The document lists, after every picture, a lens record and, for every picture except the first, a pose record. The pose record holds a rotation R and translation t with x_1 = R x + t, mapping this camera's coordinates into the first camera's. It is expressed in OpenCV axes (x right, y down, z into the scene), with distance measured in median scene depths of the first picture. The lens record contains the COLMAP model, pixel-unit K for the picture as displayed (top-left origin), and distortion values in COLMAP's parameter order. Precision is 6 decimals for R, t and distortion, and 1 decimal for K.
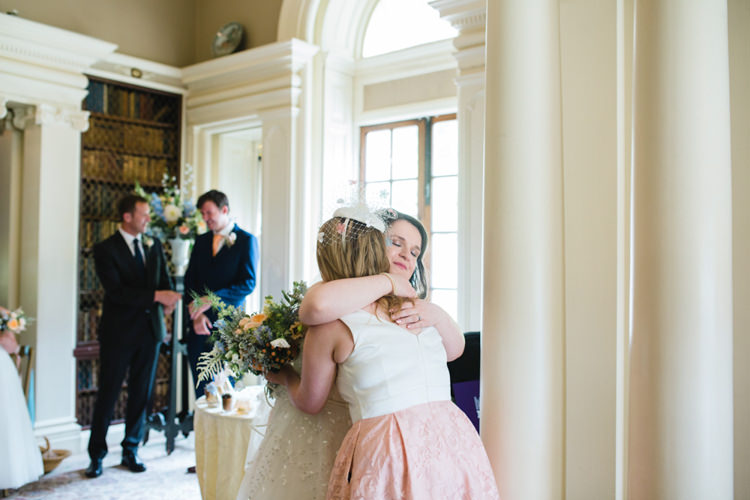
lens RADIAL K [[714.2, 0, 375.4], [0, 714.2, 257.2], [0, 0, 1]] dist [-0.008714, 0.000000]
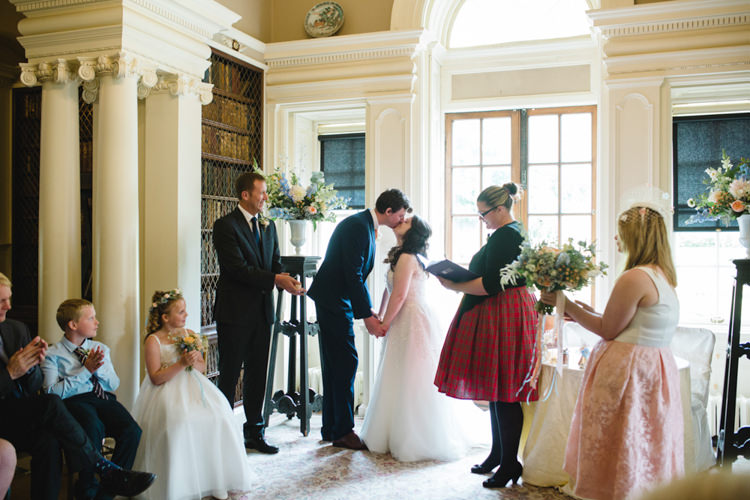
lens RADIAL K [[714.2, 0, 371.5], [0, 714.2, 245.8], [0, 0, 1]] dist [-0.008714, 0.000000]
pose [[0.950846, -0.003430, 0.309646, -0.481876], [-0.002346, 0.999830, 0.018278, -0.006890], [-0.309656, -0.018106, 0.950676, 0.026733]]
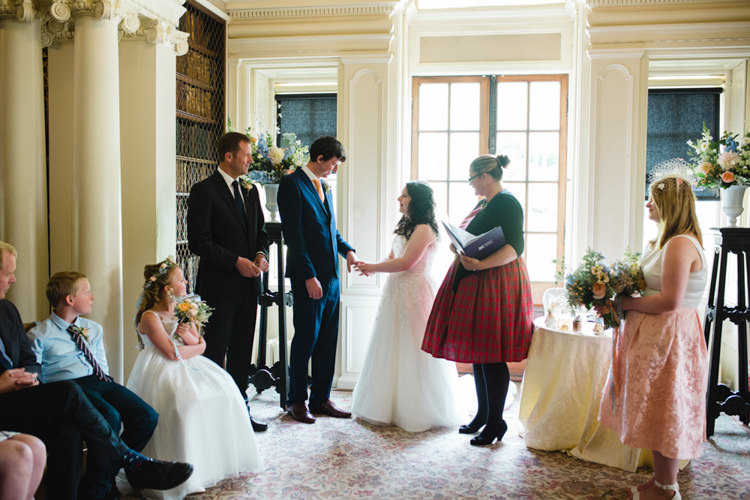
lens RADIAL K [[714.2, 0, 371.1], [0, 714.2, 243.9], [0, 0, 1]] dist [-0.008714, 0.000000]
pose [[0.877992, -0.019116, 0.478294, -0.607094], [-0.012495, 0.997947, 0.062821, -0.006465], [-0.478513, -0.061133, 0.875950, 0.118036]]
